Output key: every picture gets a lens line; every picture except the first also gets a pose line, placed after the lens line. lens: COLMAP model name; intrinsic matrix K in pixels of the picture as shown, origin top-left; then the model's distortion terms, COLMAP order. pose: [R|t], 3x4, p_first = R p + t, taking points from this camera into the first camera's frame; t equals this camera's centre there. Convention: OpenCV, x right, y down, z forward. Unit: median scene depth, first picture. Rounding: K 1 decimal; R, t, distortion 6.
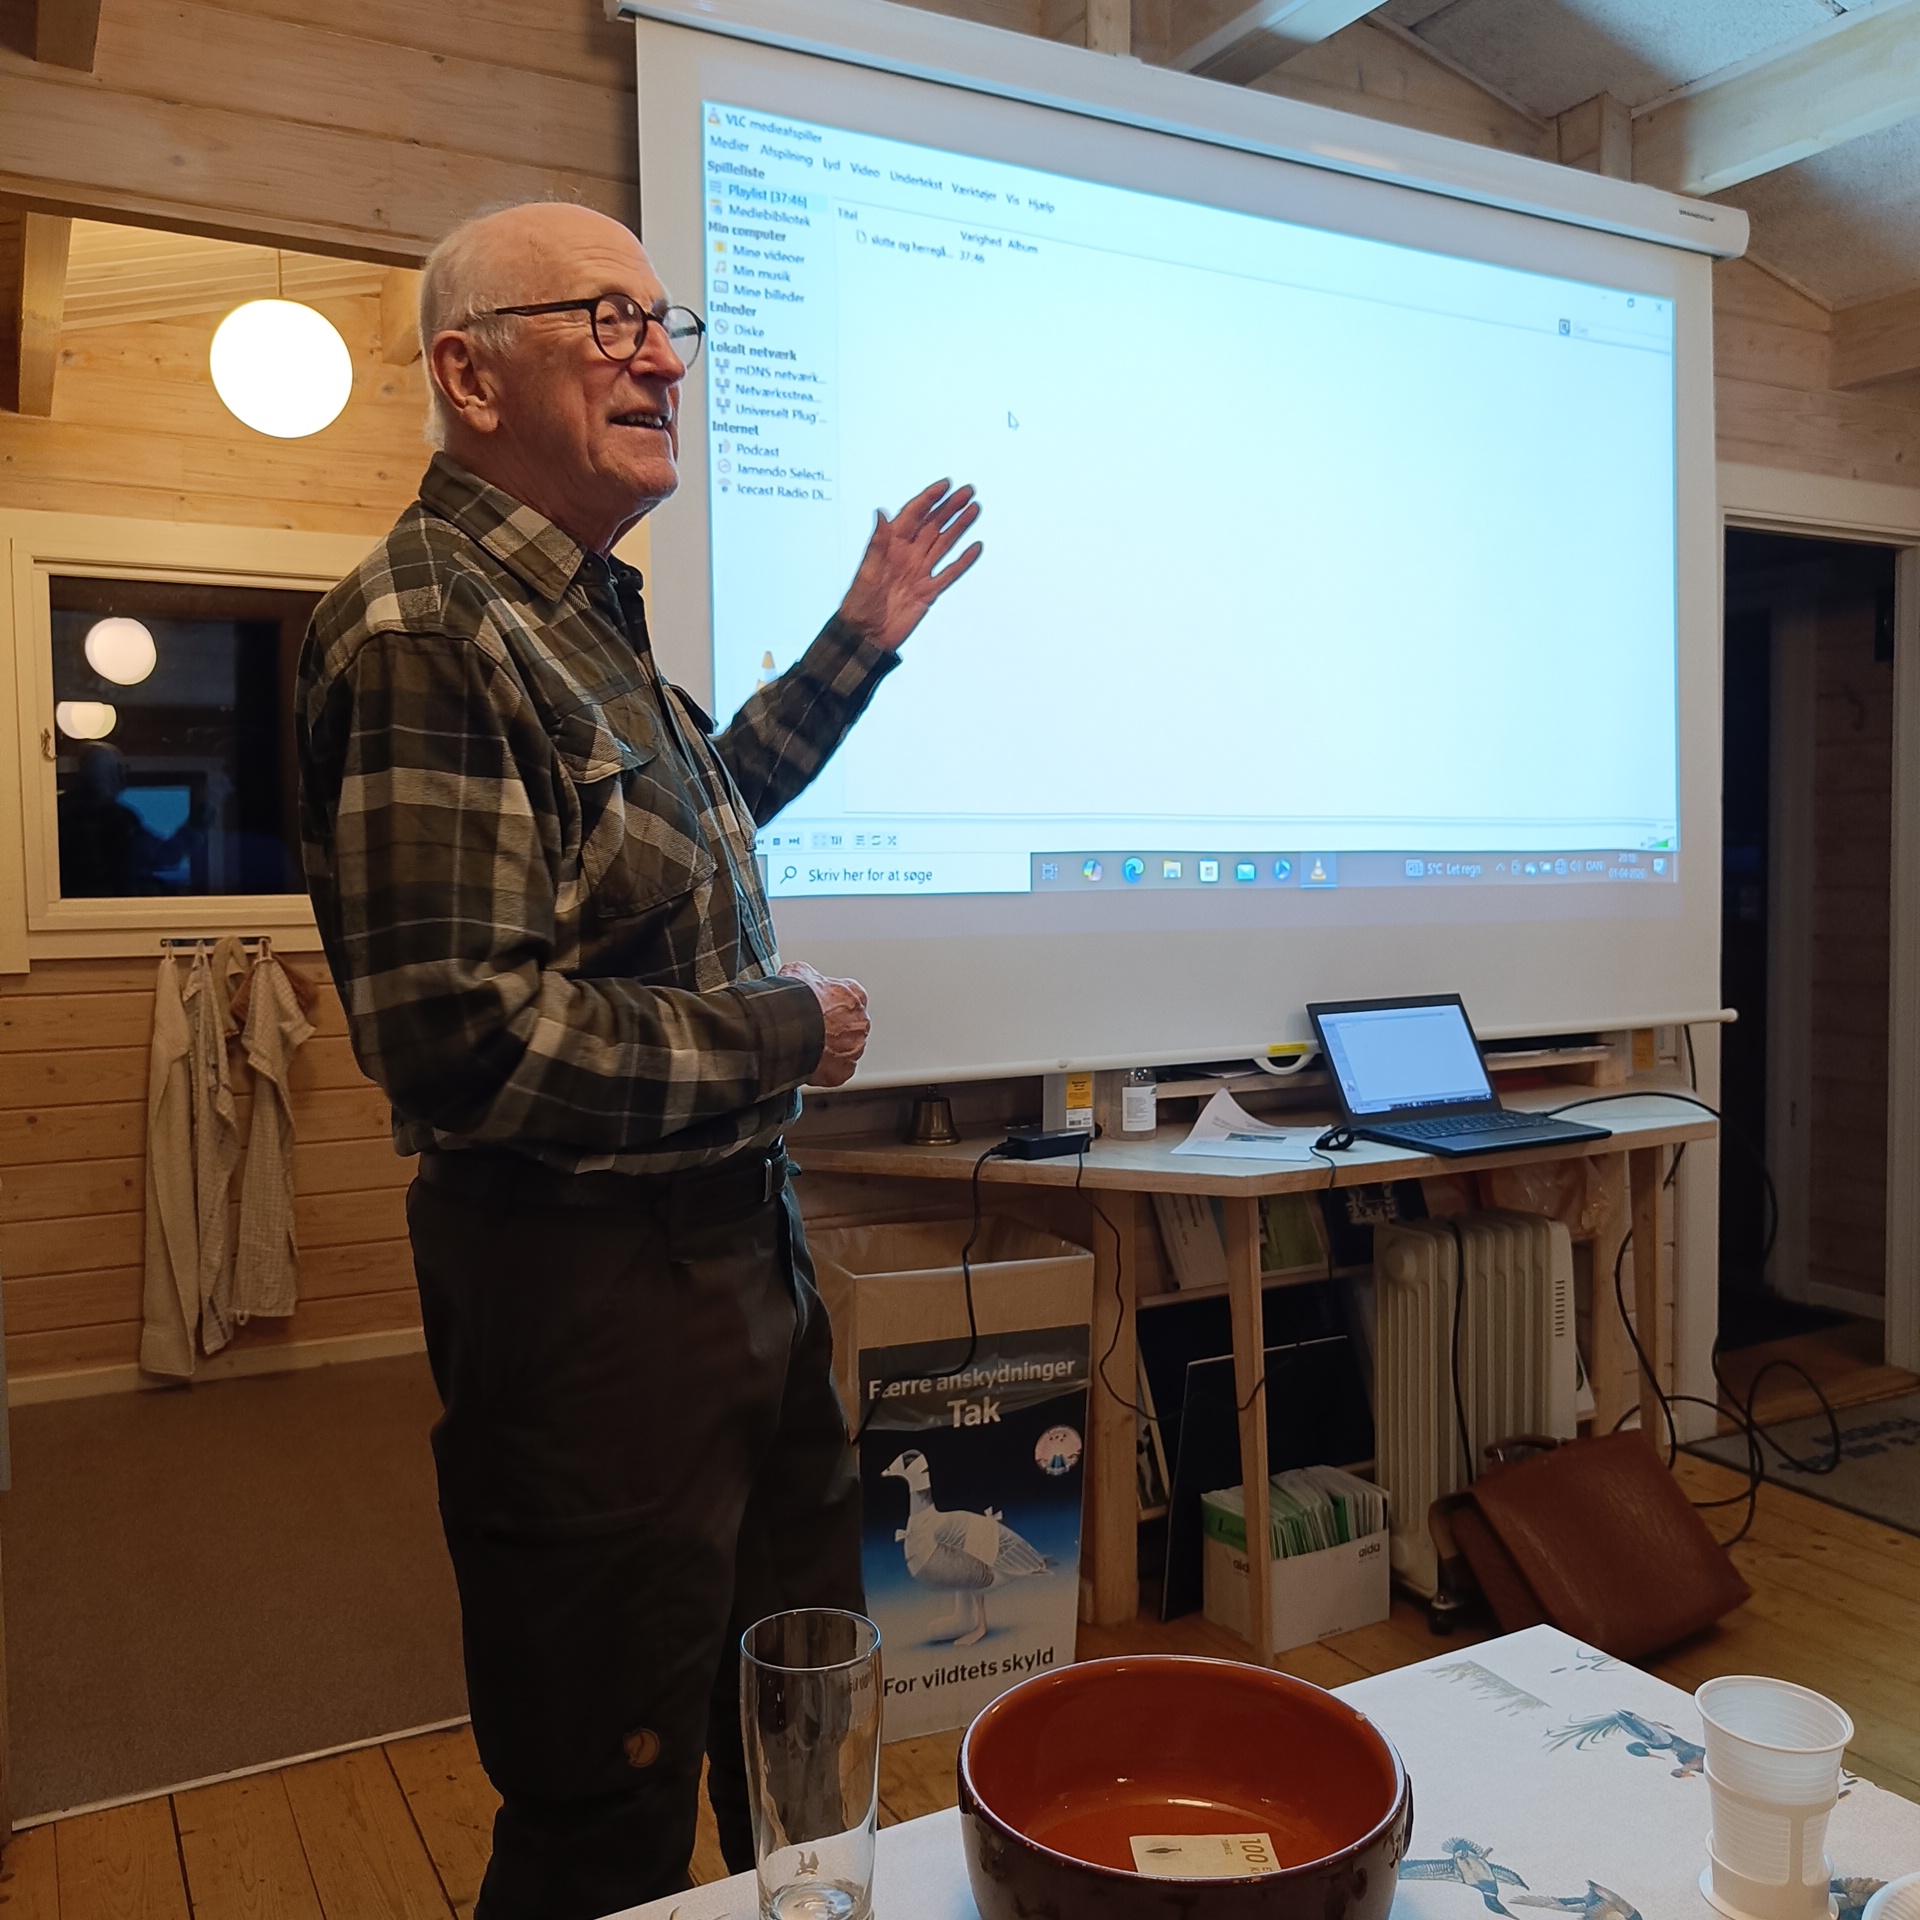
lens RADIAL K [[1800.2, 0, 965.7], [0, 1800.2, 977.9], [0, 0, 1]] dist [0.003771, 0.000000]
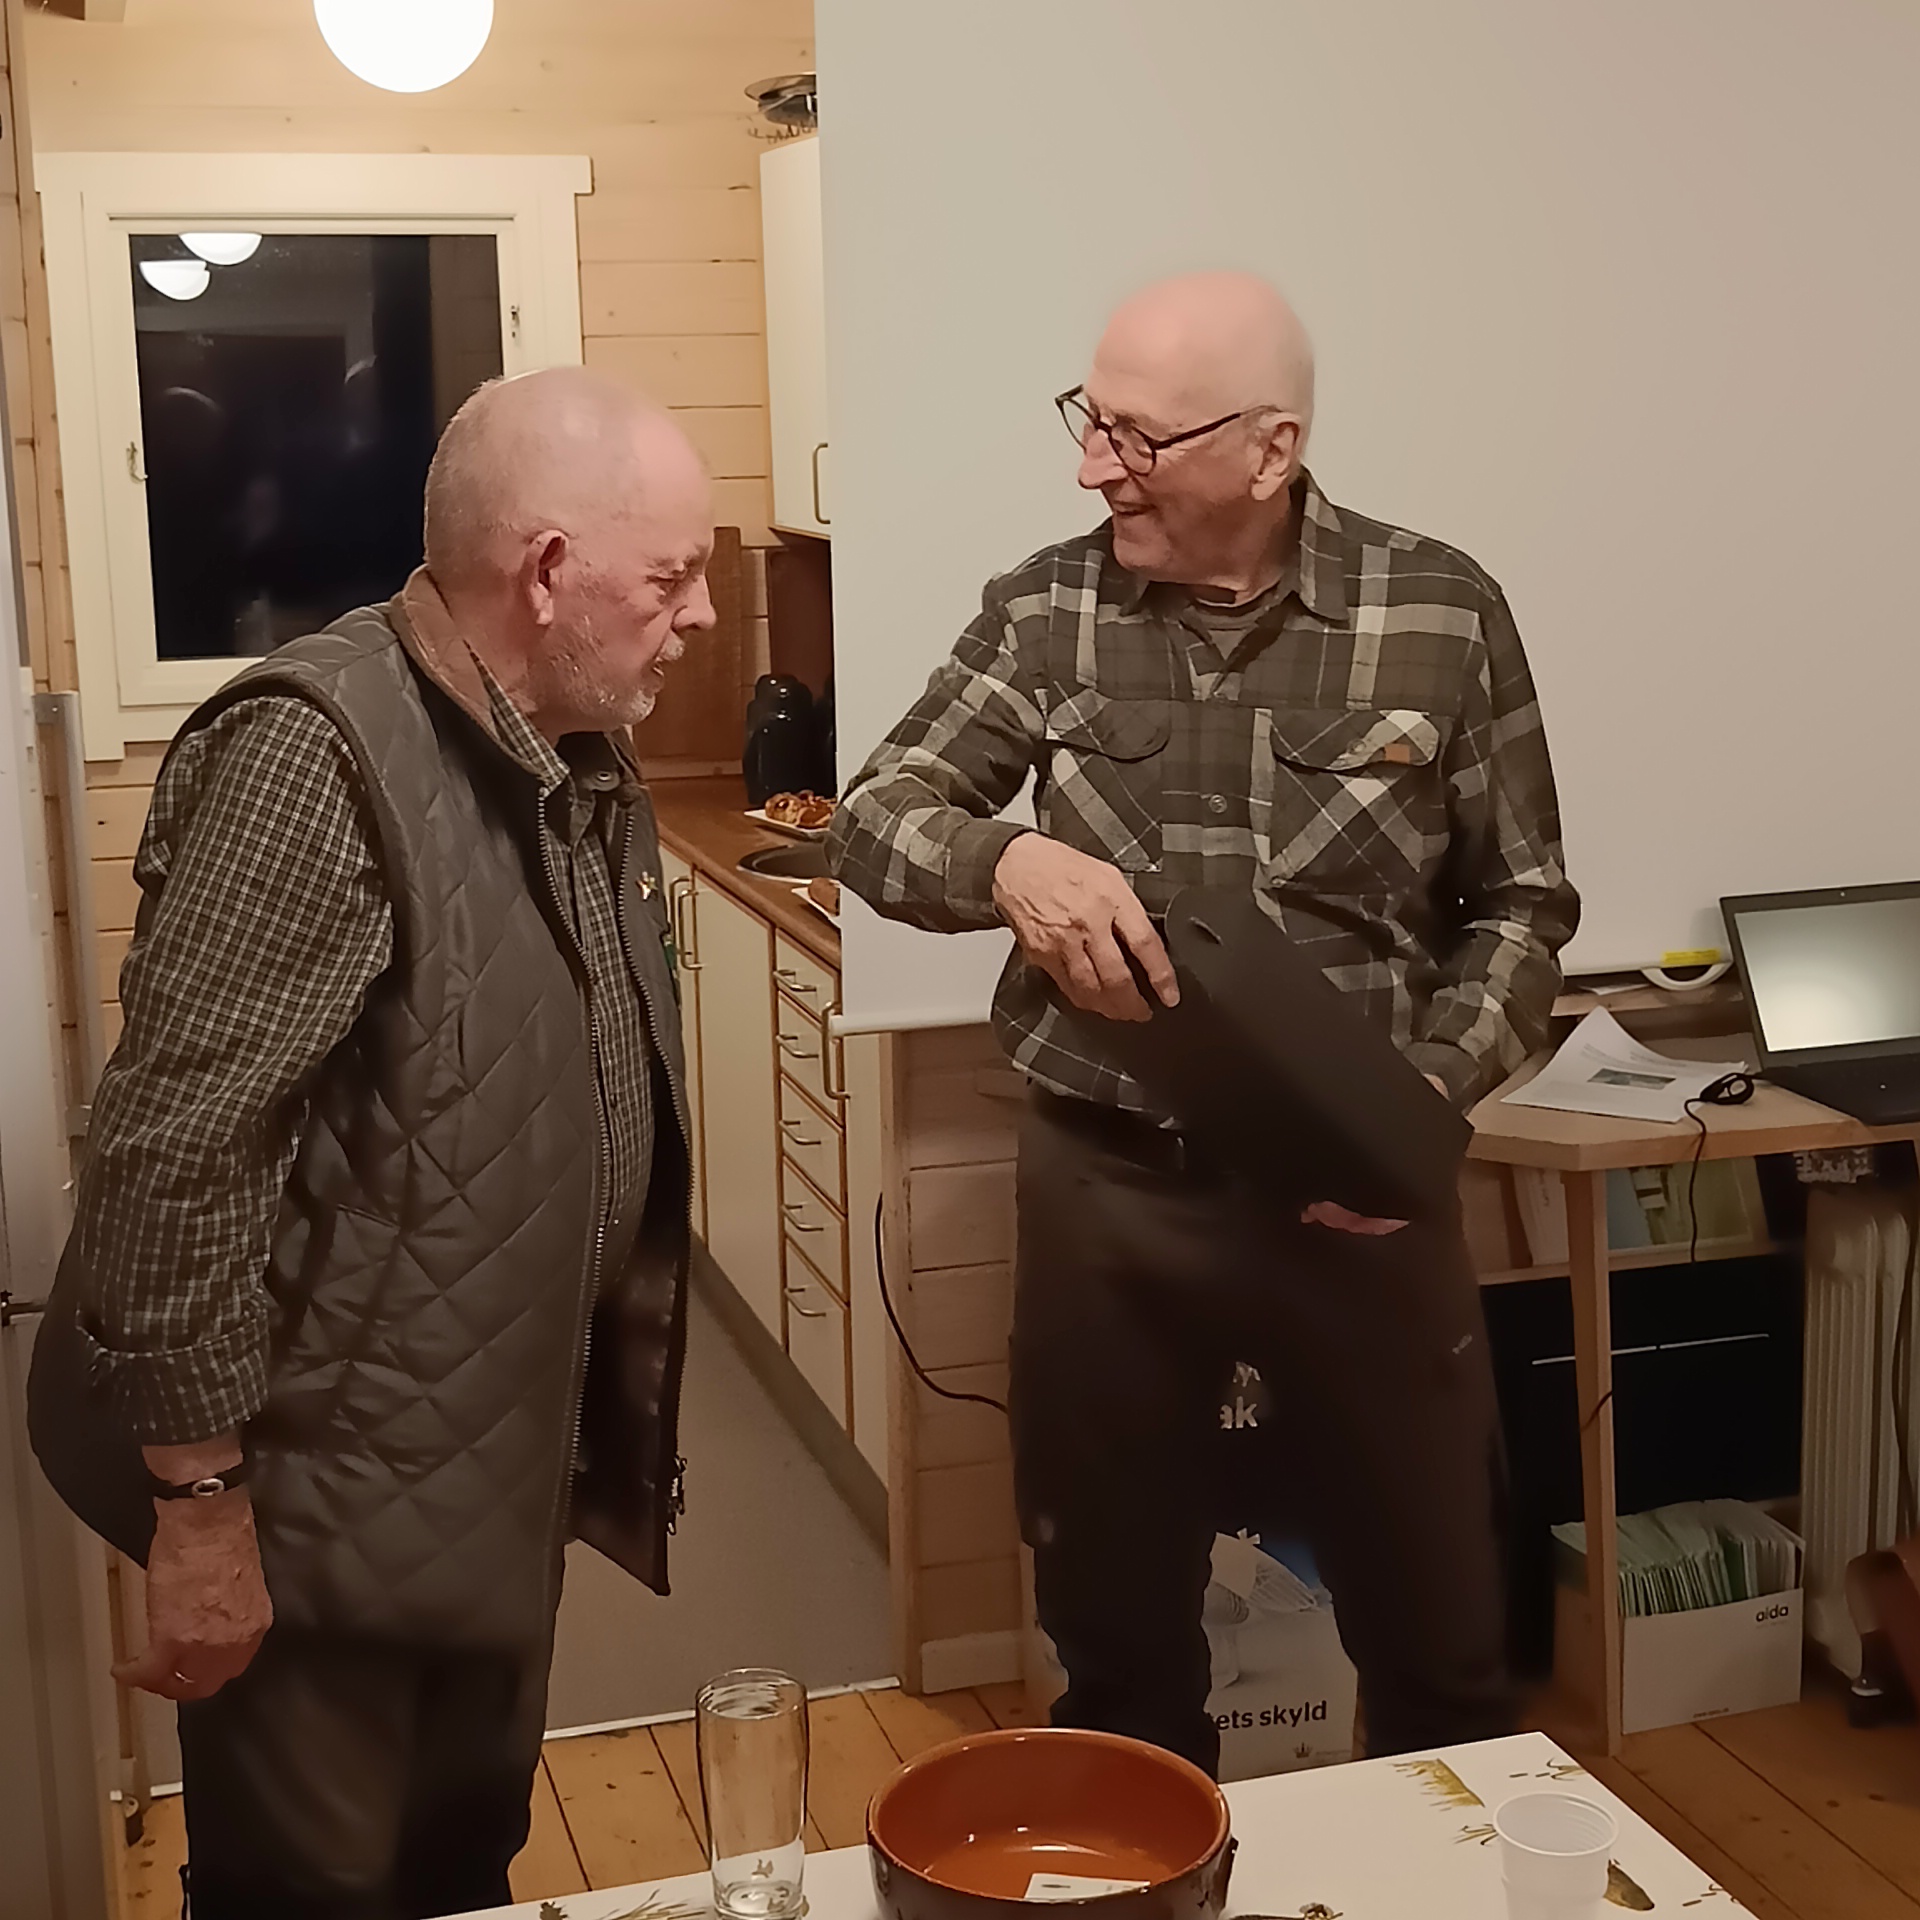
lens RADIAL K [[3140.0, 0, 965.4], [0, 3140.0, 964.3], [0, 0, 1]] dist [0.017467, 0.000000]
pose [[0.977184, 0.036383, -0.209254, 0.159054], [-0.006171, 0.989666, 0.143256, -0.142343], [0.212304, -0.138696, 0.967311, -0.320820]]
